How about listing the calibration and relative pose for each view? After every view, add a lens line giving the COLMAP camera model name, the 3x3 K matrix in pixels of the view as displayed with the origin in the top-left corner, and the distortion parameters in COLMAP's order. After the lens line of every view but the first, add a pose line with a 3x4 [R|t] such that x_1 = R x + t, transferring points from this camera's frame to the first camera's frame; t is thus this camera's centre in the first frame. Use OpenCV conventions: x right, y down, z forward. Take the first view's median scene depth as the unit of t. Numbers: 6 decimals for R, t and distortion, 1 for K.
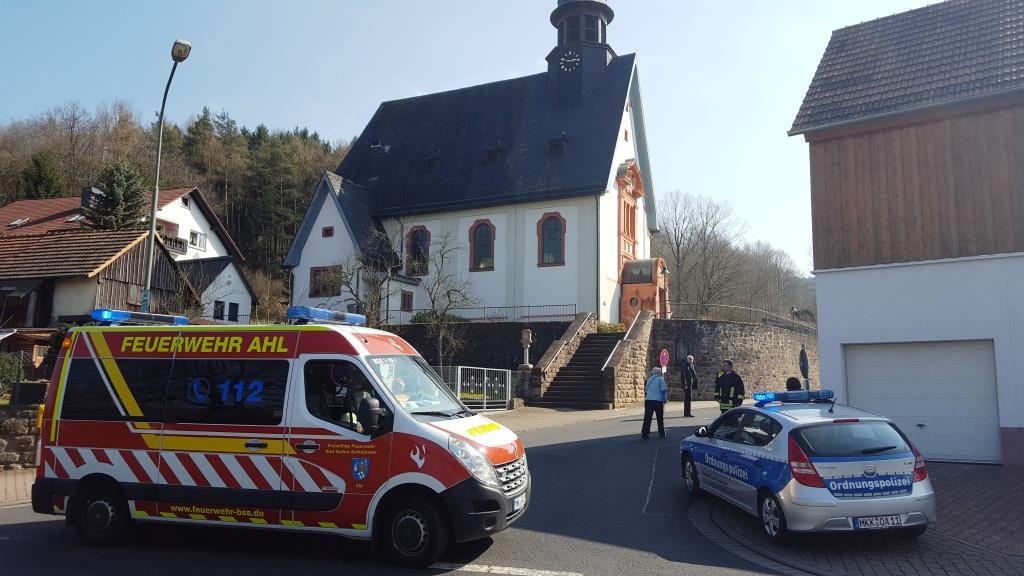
lens RADIAL K [[730.9, 0, 528.5], [0, 730.9, 269.6], [0, 0, 1]] dist [0.051819, -0.077735]
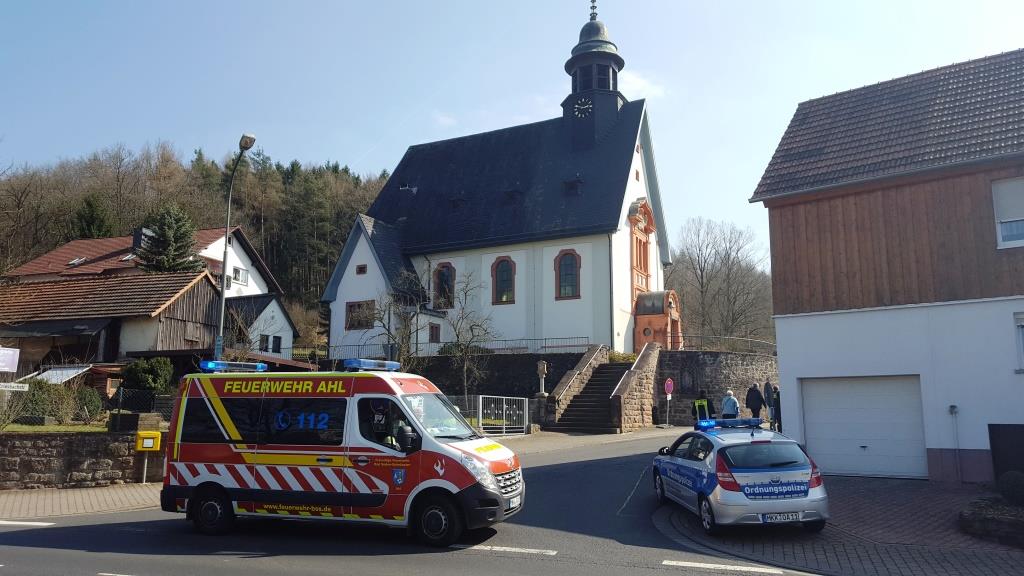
lens RADIAL K [[730.9, 0, 518.8], [0, 730.9, 290.0], [0, 0, 1]] dist [0.051819, -0.077735]
pose [[0.998625, -0.012522, -0.050912, 0.042078], [0.012250, 0.999909, -0.005643, -0.042013], [0.050979, 0.005011, 0.998687, -0.219634]]
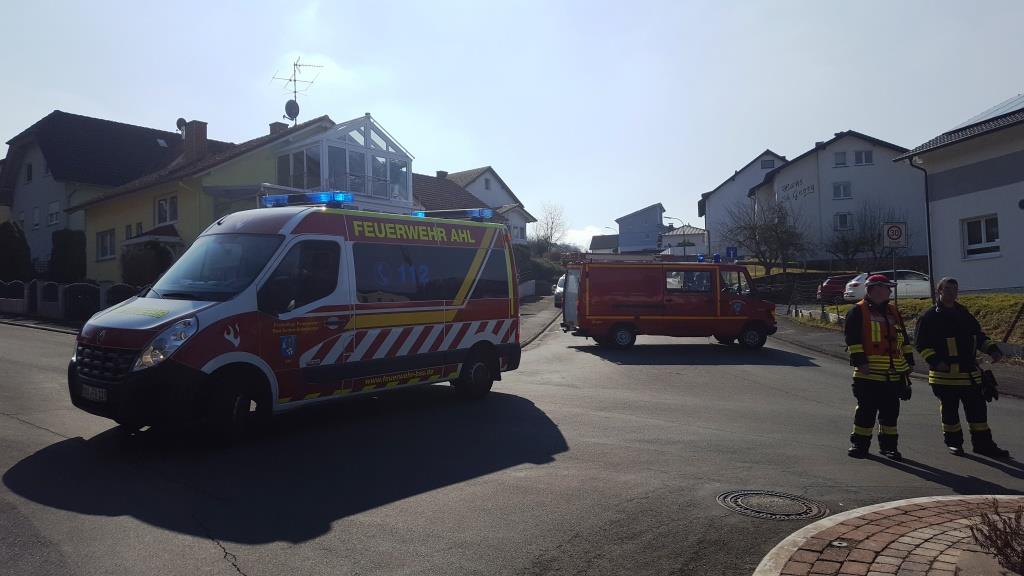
lens RADIAL K [[730.9, 0, 512.2], [0, 730.9, 286.1], [0, 0, 1]] dist [0.051819, -0.077735]
pose [[0.396795, -0.029444, 0.917435, -0.899947], [-0.148289, 0.984300, 0.095726, 0.034425], [-0.905850, -0.174029, 0.386199, 0.273641]]
